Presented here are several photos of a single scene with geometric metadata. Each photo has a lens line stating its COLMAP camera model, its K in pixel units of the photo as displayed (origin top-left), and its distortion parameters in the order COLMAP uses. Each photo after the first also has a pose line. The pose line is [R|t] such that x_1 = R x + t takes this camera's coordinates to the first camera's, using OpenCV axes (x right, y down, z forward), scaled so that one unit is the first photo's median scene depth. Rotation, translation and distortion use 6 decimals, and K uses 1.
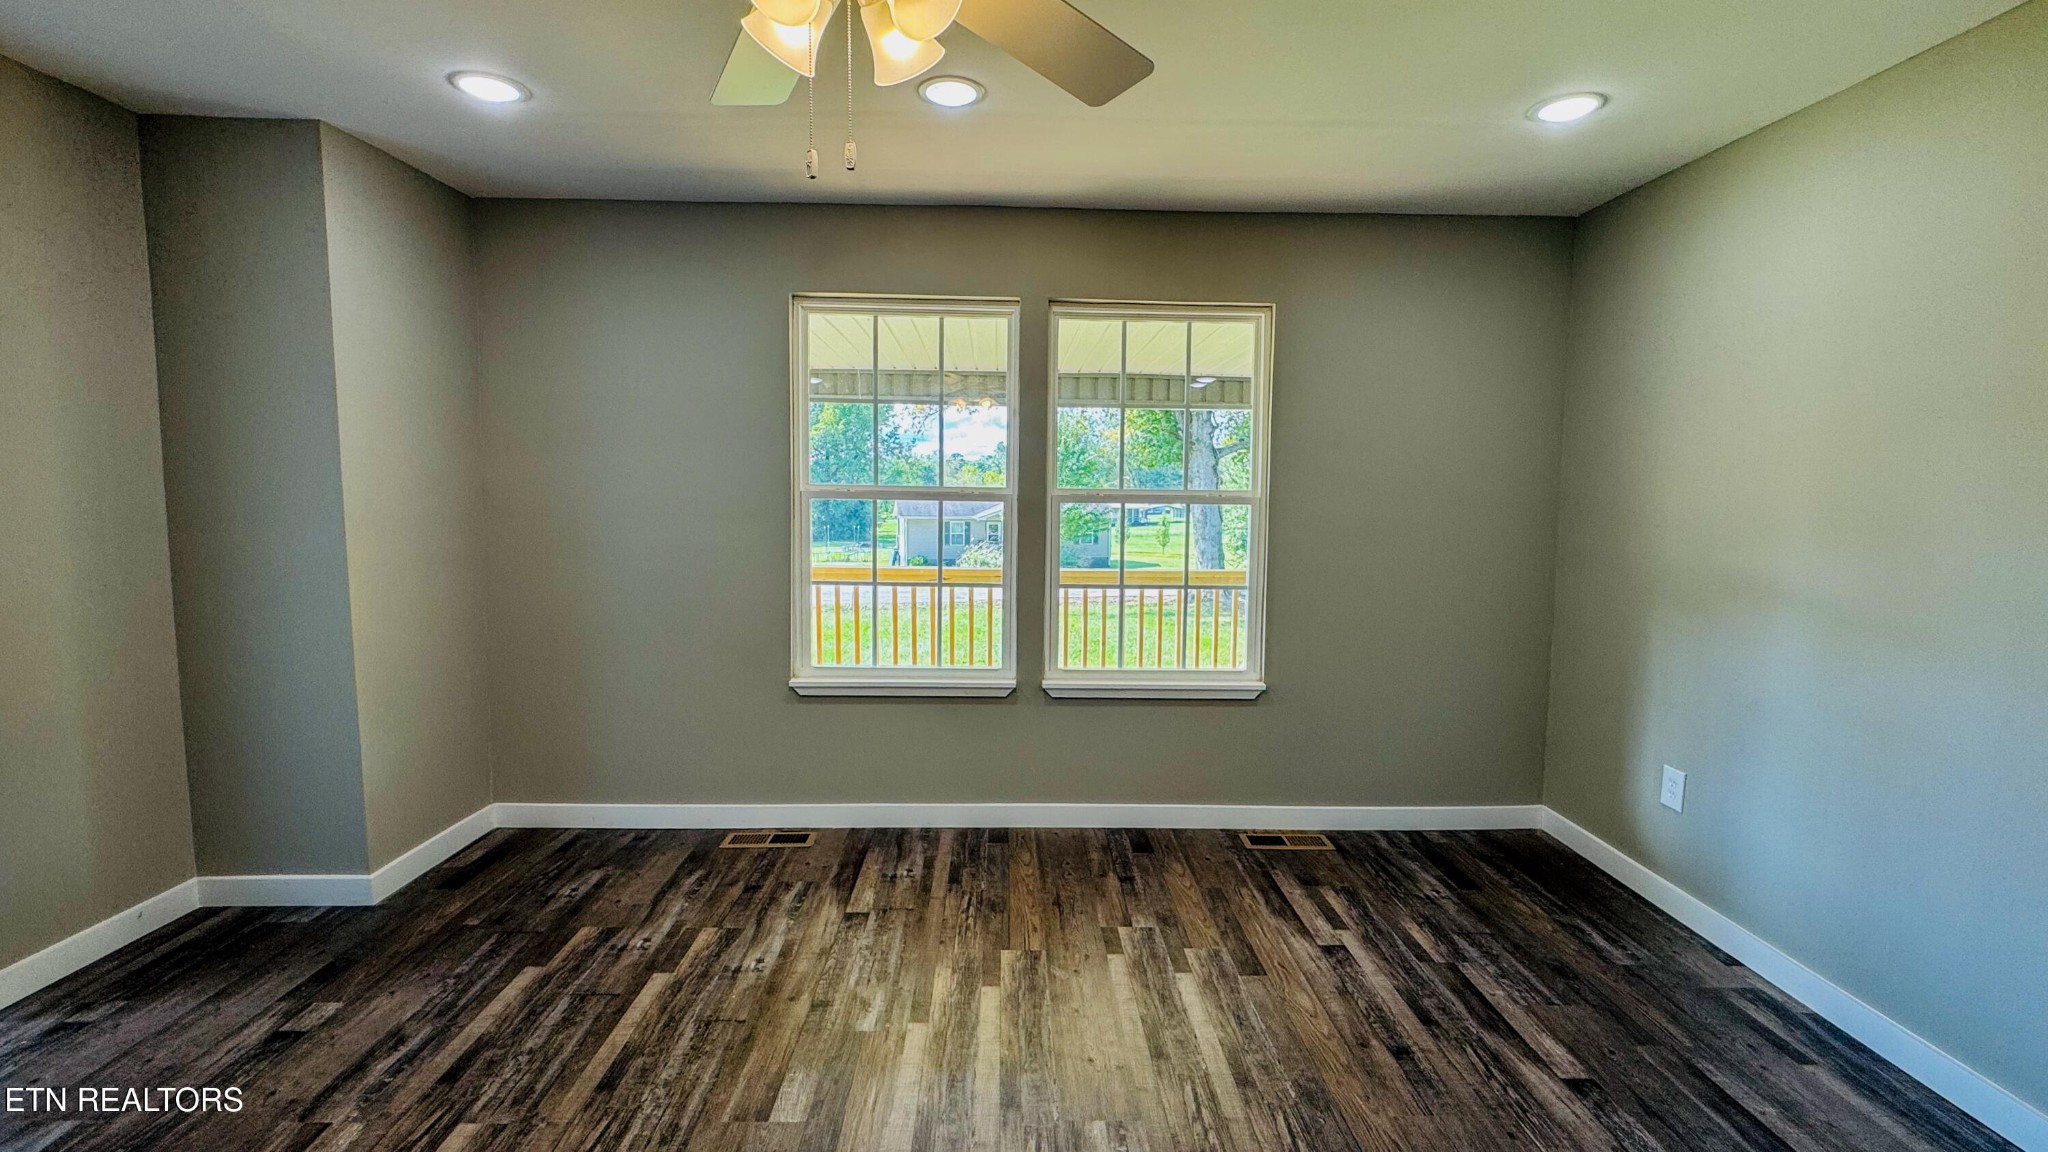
lens RADIAL K [[870.6, 0, 1029.5], [0, 870.6, 565.1], [0, 0, 1]] dist [-0.001309, 0.000424]
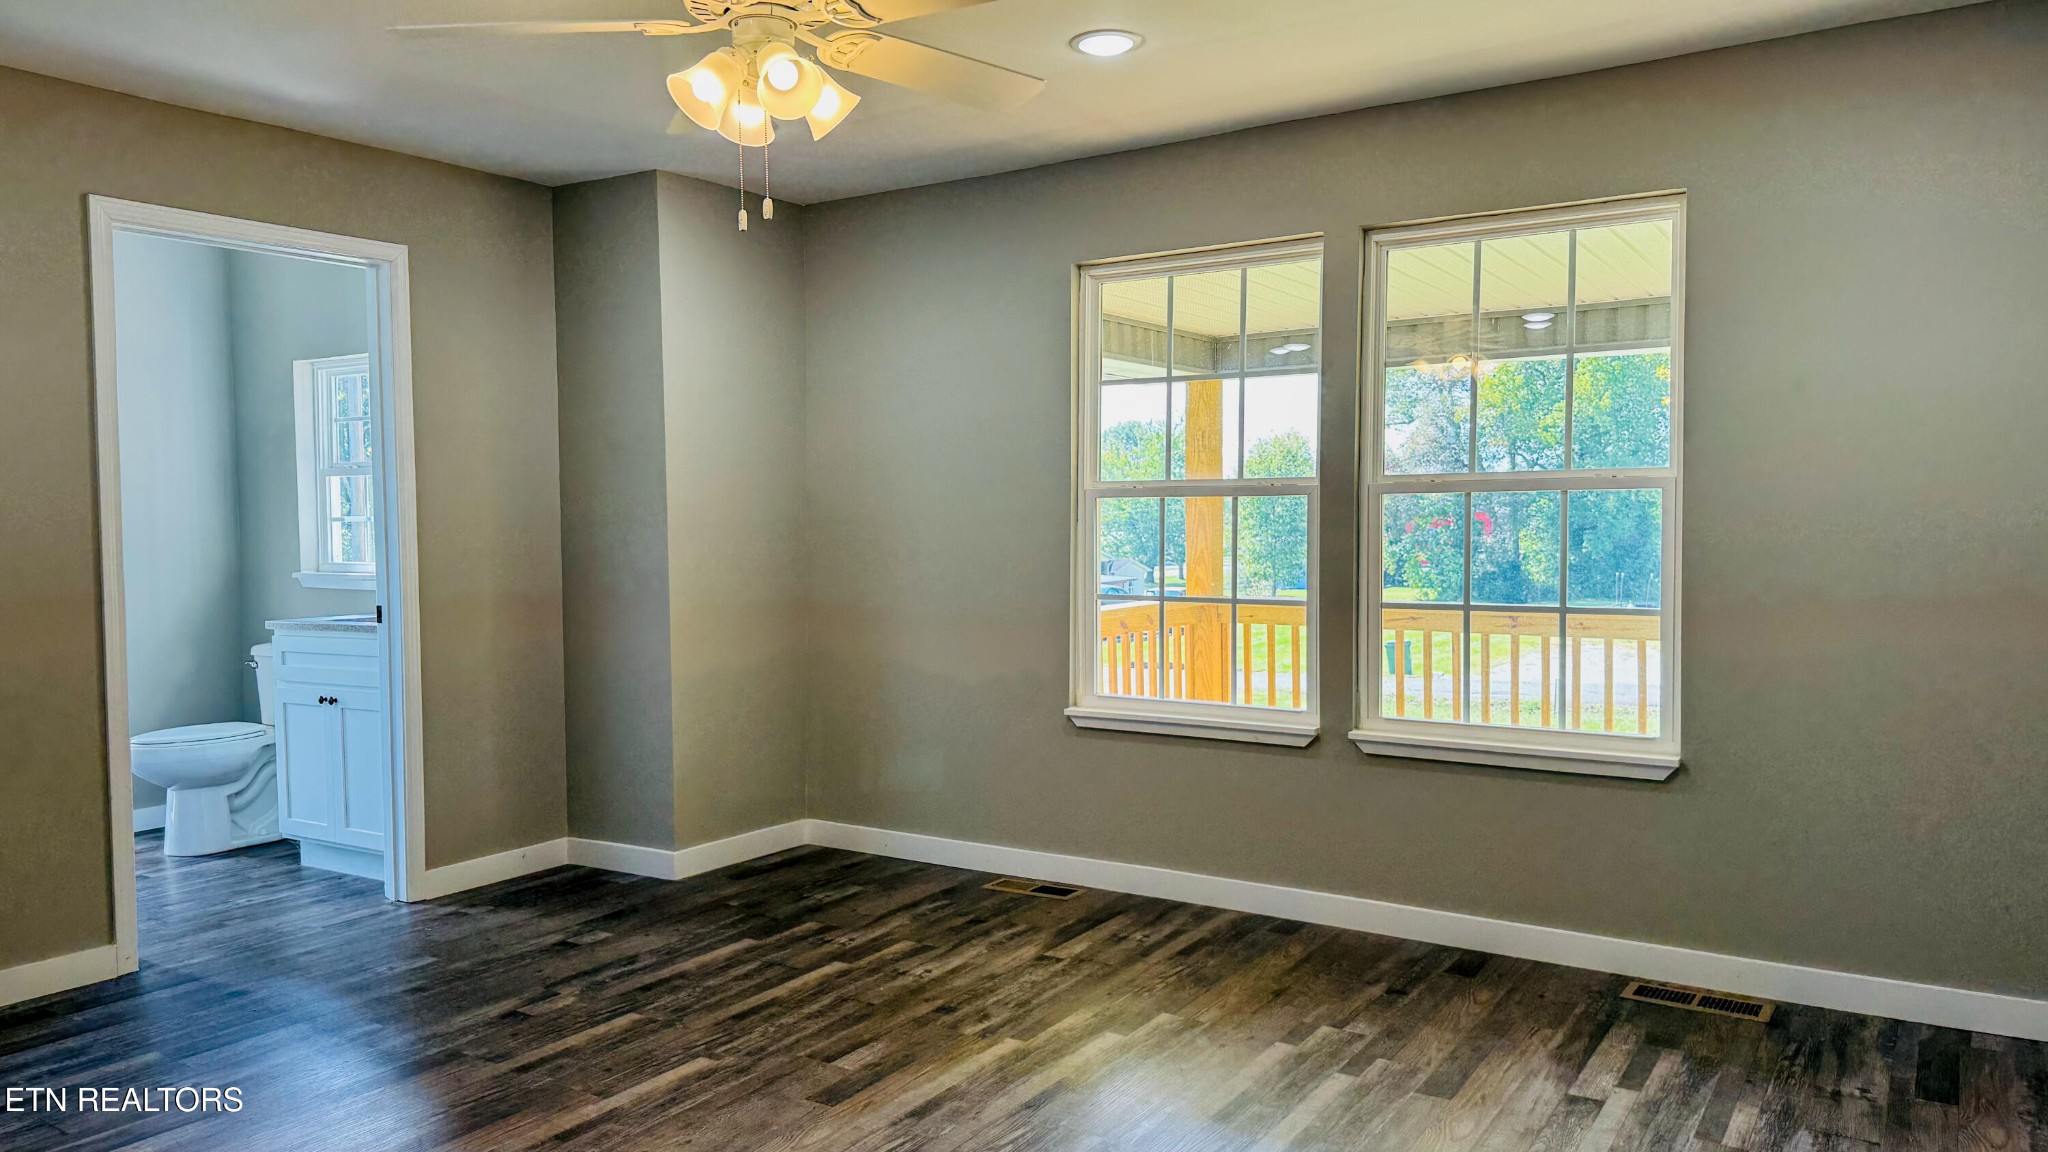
lens RADIAL K [[1431.3, 0, 1038.4], [0, 1431.3, 580.6], [0, 0, 1]] dist [0.138485, -0.257680]
pose [[0.828058, 0.007676, -0.560589, 0.581700], [-0.030476, 0.999044, -0.031337, 0.059799], [0.559813, 0.043034, 0.827501, -0.230581]]
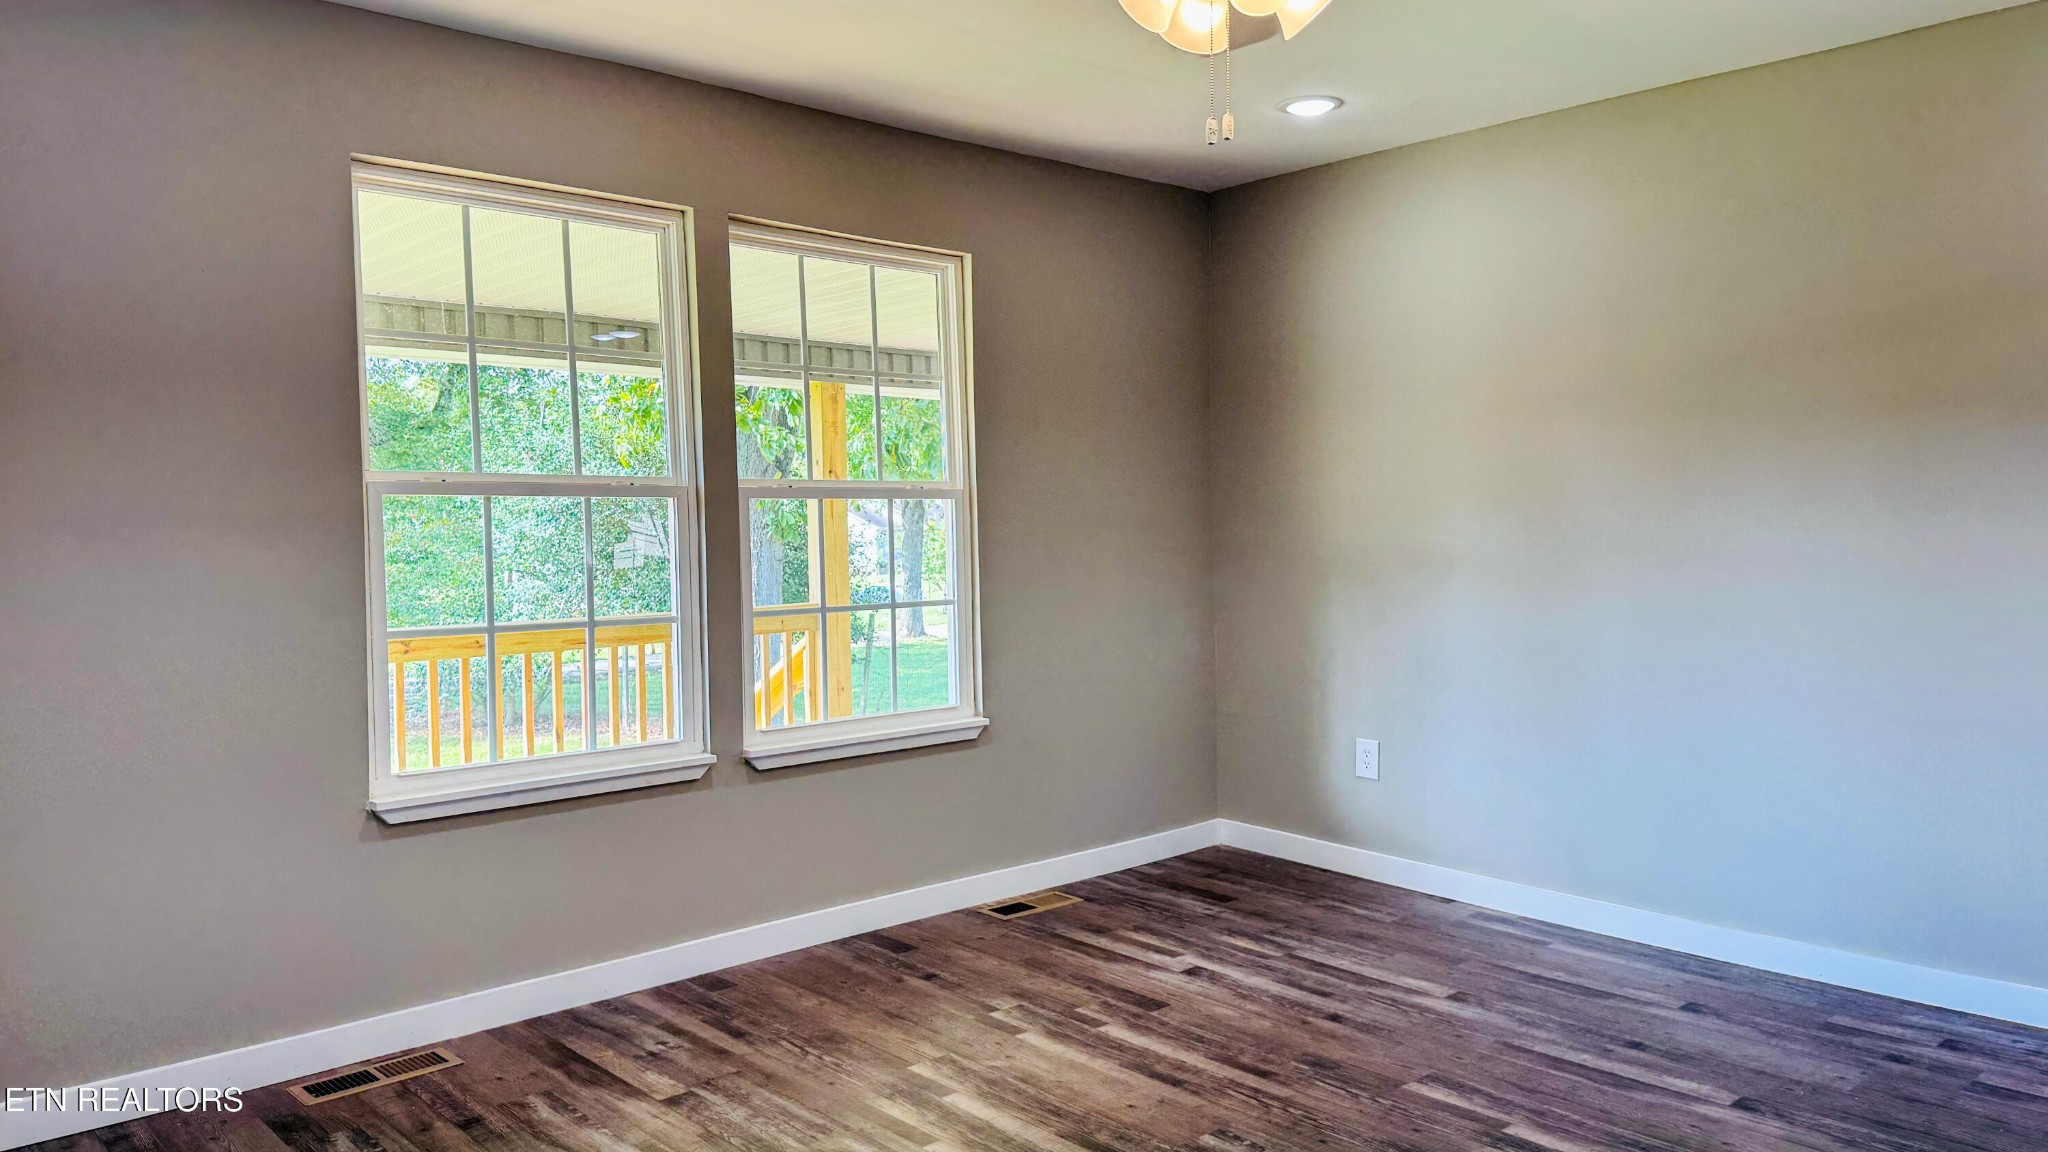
lens RADIAL K [[1431.3, 0, 1038.4], [0, 1431.3, 580.6], [0, 0, 1]] dist [0.138485, -0.257680]
pose [[0.756595, -0.052069, 0.651807, -0.666266], [0.080309, 0.996677, -0.013601, 0.036798], [-0.648933, 0.062636, 0.758263, -0.062194]]
